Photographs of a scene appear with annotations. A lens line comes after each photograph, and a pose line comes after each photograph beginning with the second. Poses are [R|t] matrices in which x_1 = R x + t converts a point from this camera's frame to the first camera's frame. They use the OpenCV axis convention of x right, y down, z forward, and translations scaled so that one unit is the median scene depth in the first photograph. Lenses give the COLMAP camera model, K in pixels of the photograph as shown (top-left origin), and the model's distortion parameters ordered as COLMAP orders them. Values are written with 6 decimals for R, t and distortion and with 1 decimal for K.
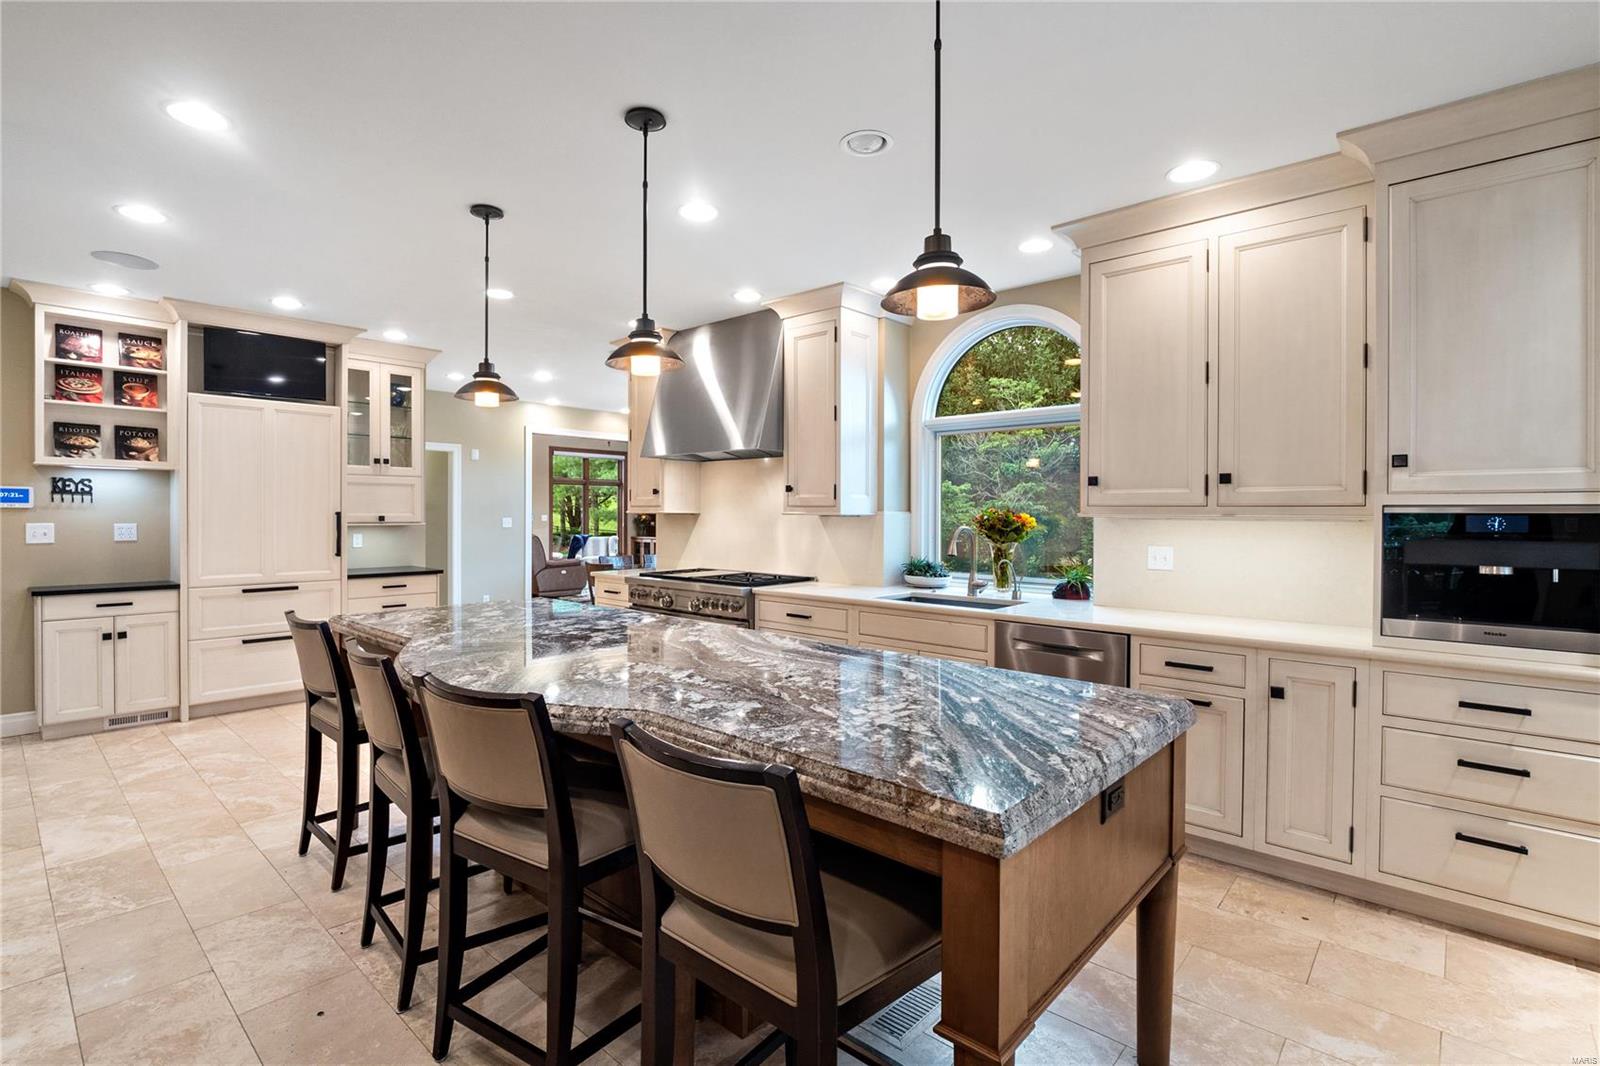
lens RADIAL K [[745.1, 0, 798.4], [0, 745.1, 517.0], [0, 0, 1]] dist [-0.020169, -0.000305]
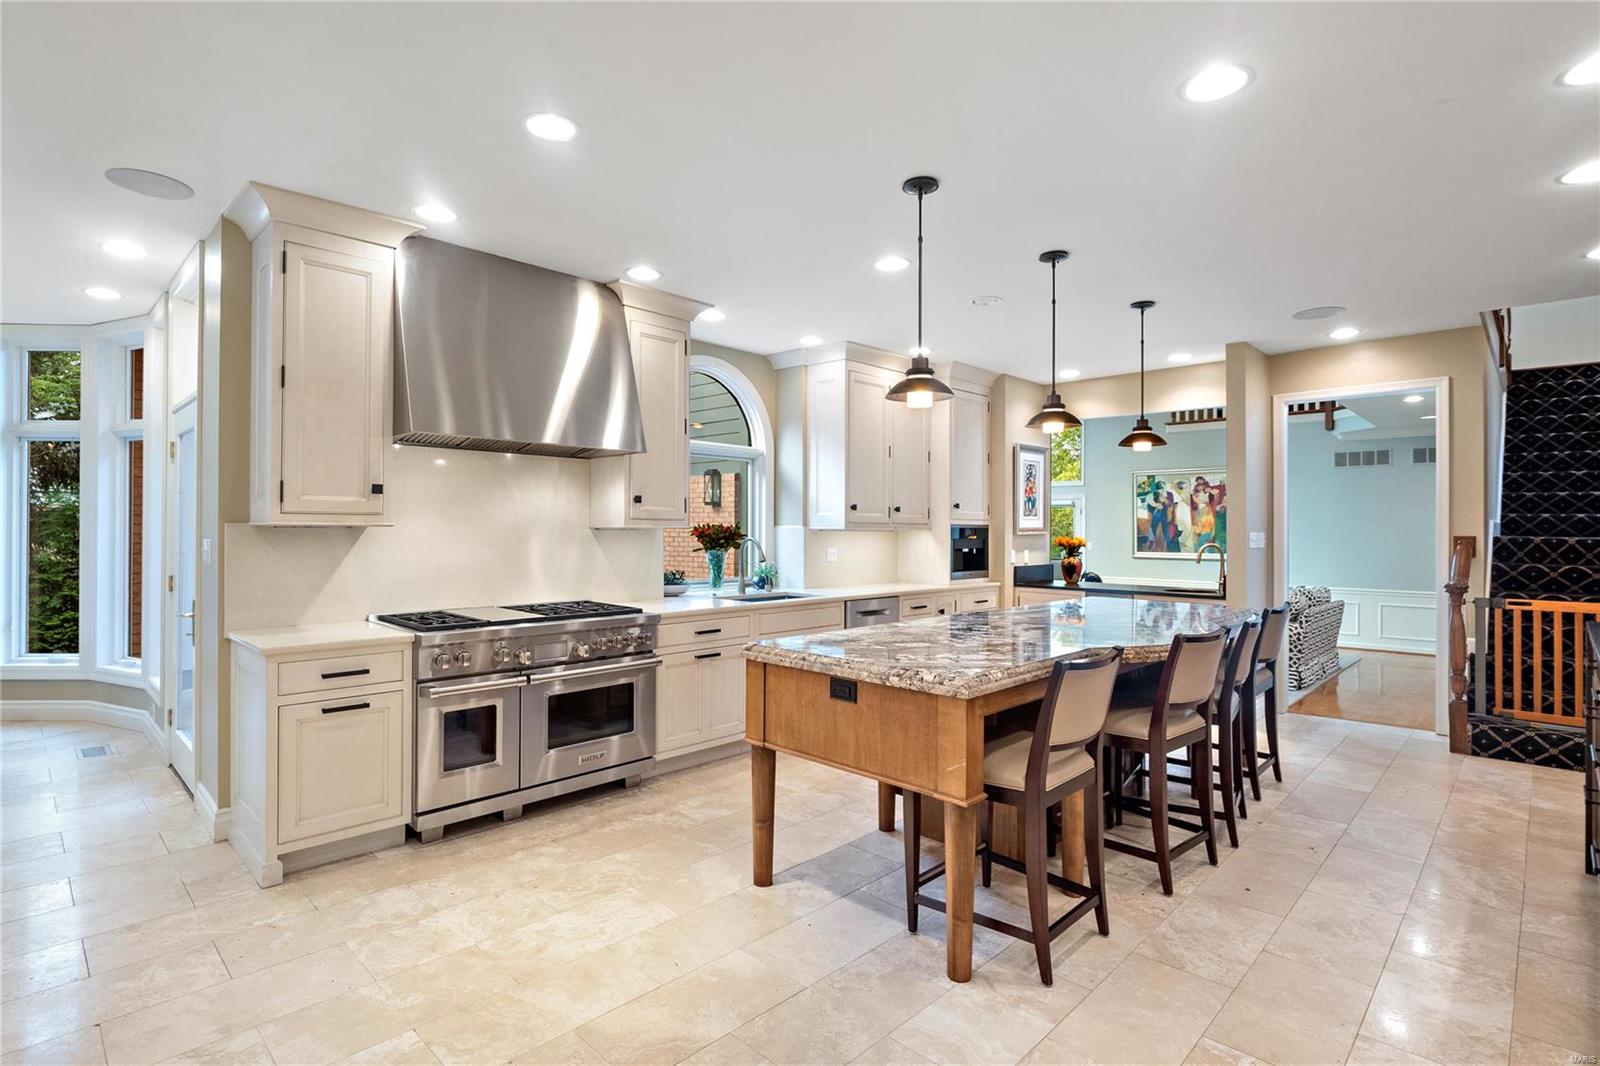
lens RADIAL K [[779.7, 0, 774.8], [0, 779.7, 521.5], [0, 0, 1]] dist [-0.001971, -0.012090]
pose [[0.057390, 0.003108, 0.998347, -0.922488], [-0.001473, 0.999994, -0.003029, -0.009361], [-0.998351, -0.001297, 0.057394, 0.765479]]
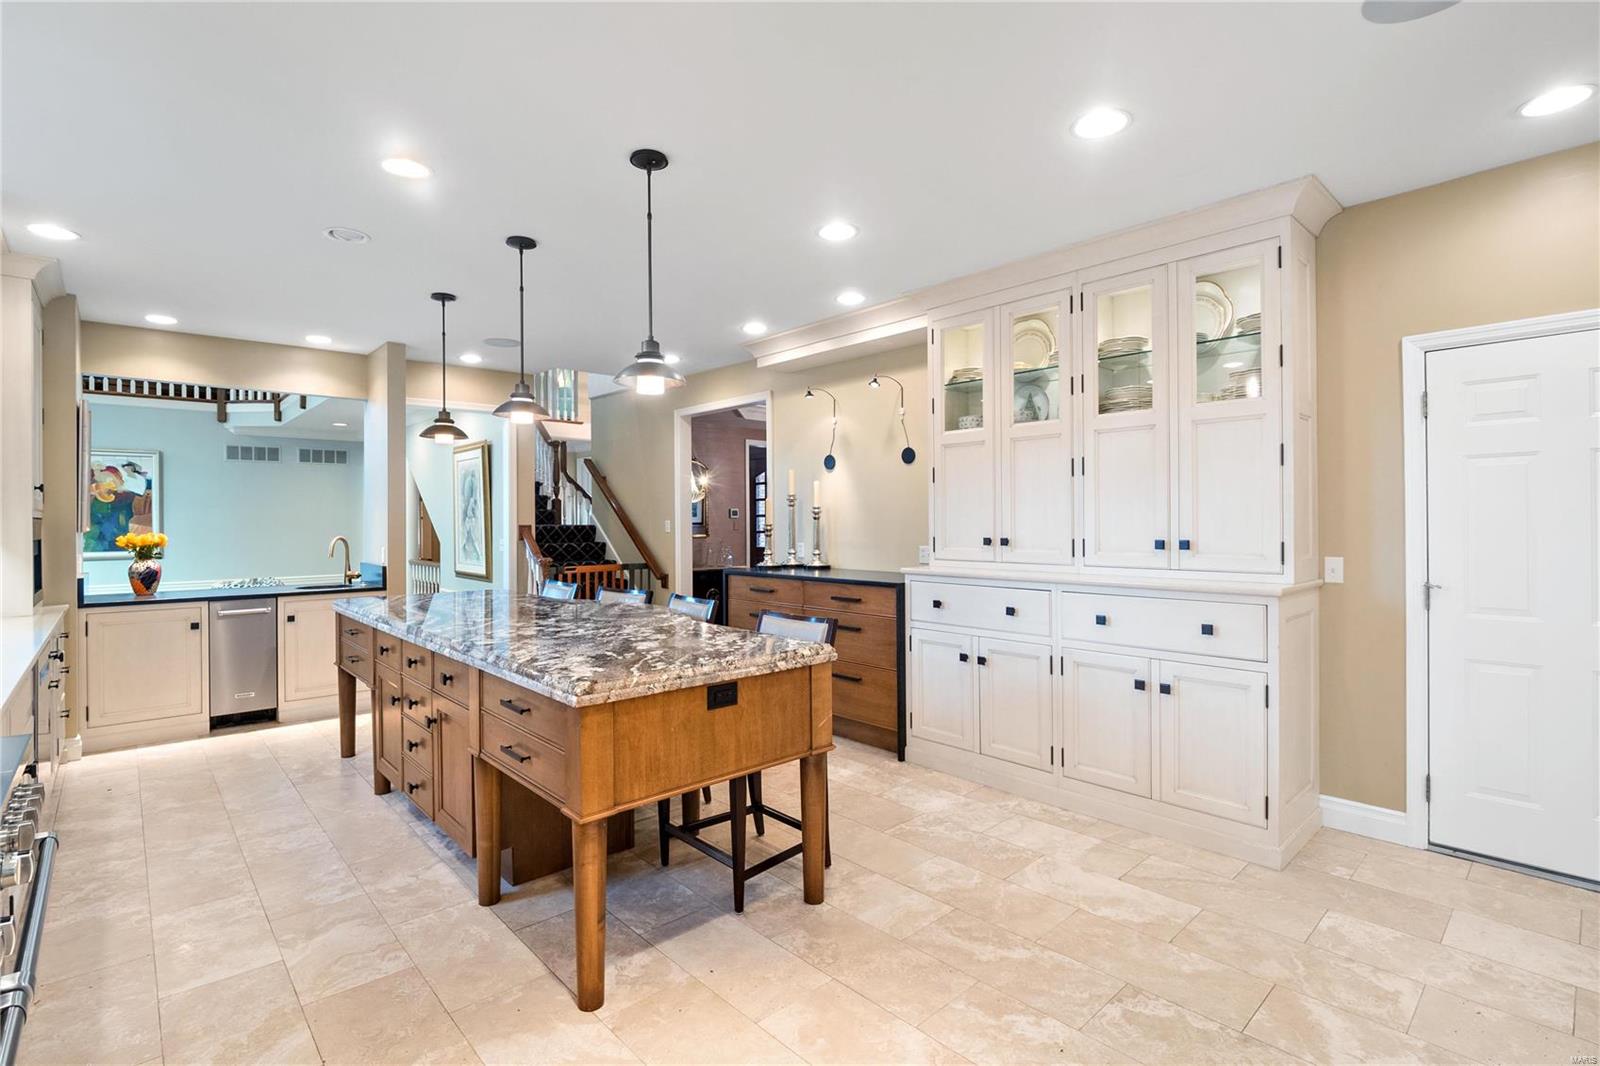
lens RADIAL K [[745.1, 0, 798.4], [0, 745.1, 517.0], [0, 0, 1]] dist [-0.020169, -0.000305]
pose [[-0.995332, 0.001785, 0.096495, -0.454830], [0.001973, 0.999996, 0.001857, -0.009532], [-0.096491, 0.002039, -0.995332, 1.239381]]
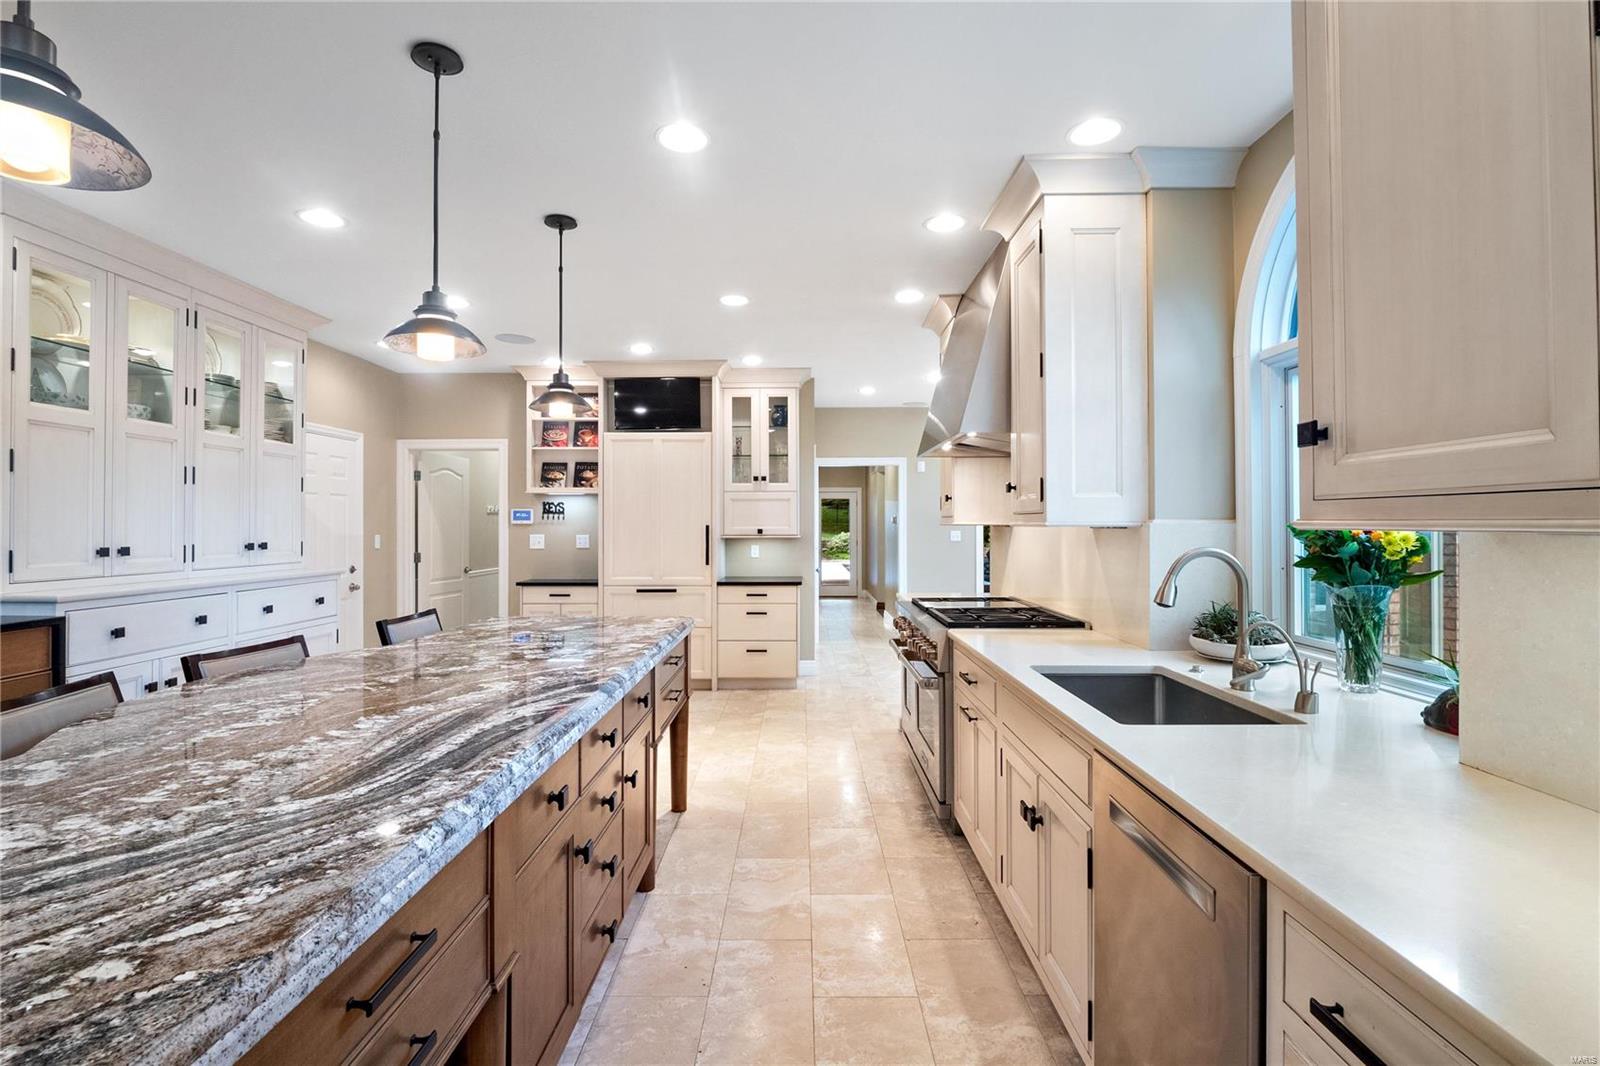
lens RADIAL K [[745.1, 0, 798.4], [0, 745.1, 517.0], [0, 0, 1]] dist [-0.020169, -0.000305]
pose [[0.663501, -0.013638, -0.748051, 0.360721], [0.001450, 0.999855, -0.016943, -0.000432], [0.748174, 0.010157, 0.663424, 0.399304]]
